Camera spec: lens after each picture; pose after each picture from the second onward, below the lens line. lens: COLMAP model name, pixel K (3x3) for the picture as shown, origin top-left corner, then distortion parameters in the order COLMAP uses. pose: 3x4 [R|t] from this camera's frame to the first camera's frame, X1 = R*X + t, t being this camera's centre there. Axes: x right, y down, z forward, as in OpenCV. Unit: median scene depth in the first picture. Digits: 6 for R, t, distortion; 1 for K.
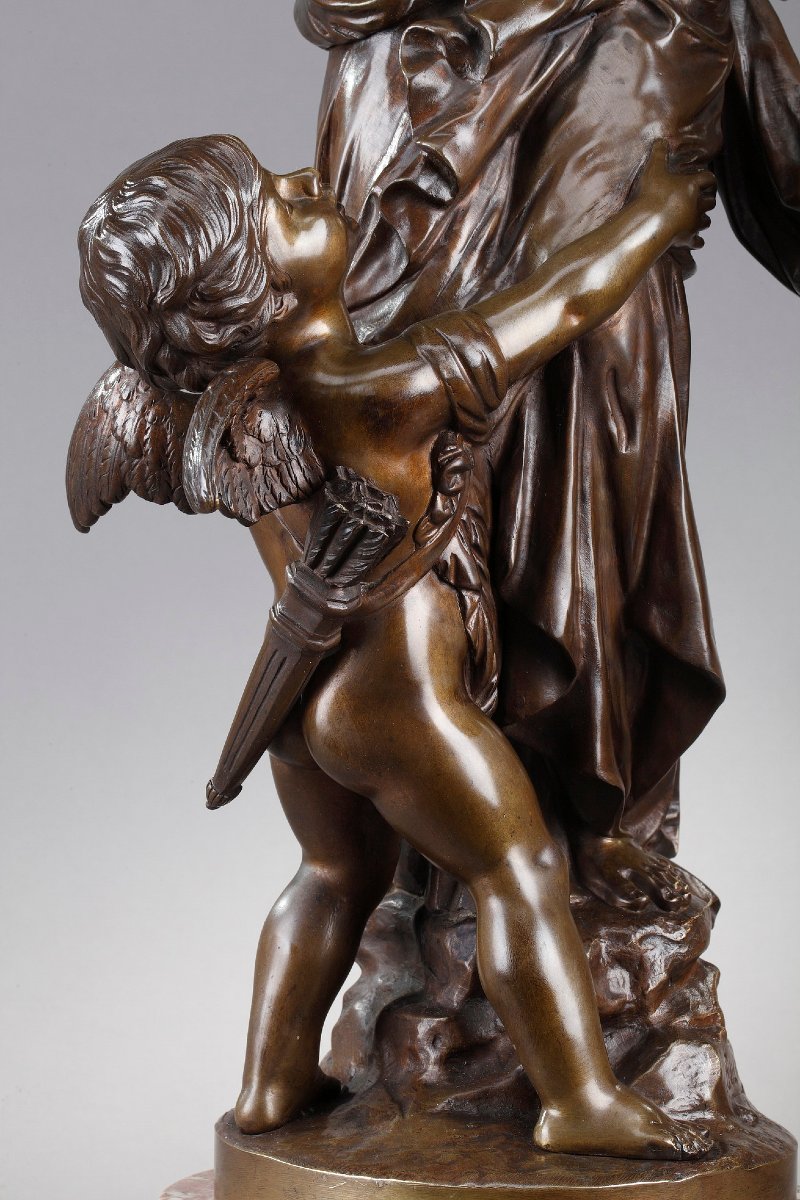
lens RADIAL K [[3927.6, 0, 396.9], [0, 3927.6, 603.2], [0, 0, 1]] dist [-0.027545, 0.000000]
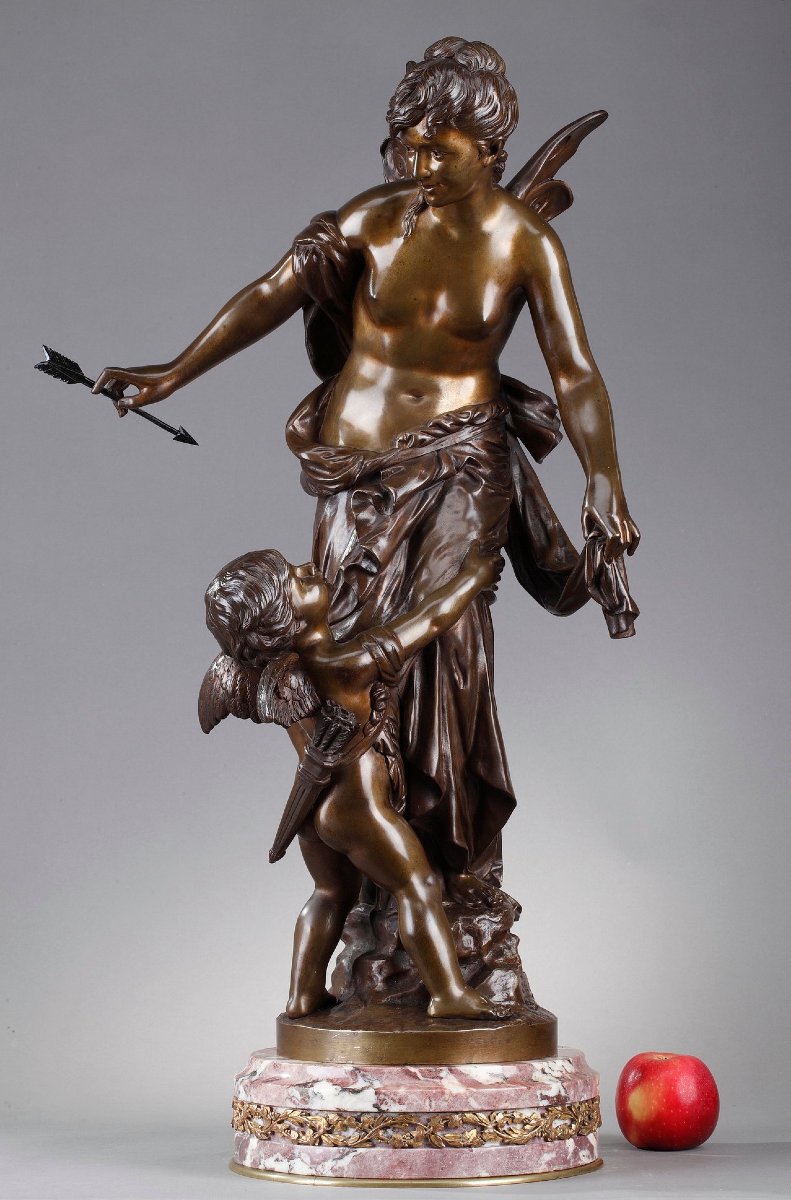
lens RADIAL K [[3927.6, 0, 398.1], [0, 3927.6, 600.2], [0, 0, 1]] dist [-0.027545, 0.000000]
pose [[0.999625, -0.027308, 0.002006, 0.020398], [0.027375, 0.998288, -0.051692, 0.022430], [-0.000591, 0.051727, 0.998661, -1.116962]]
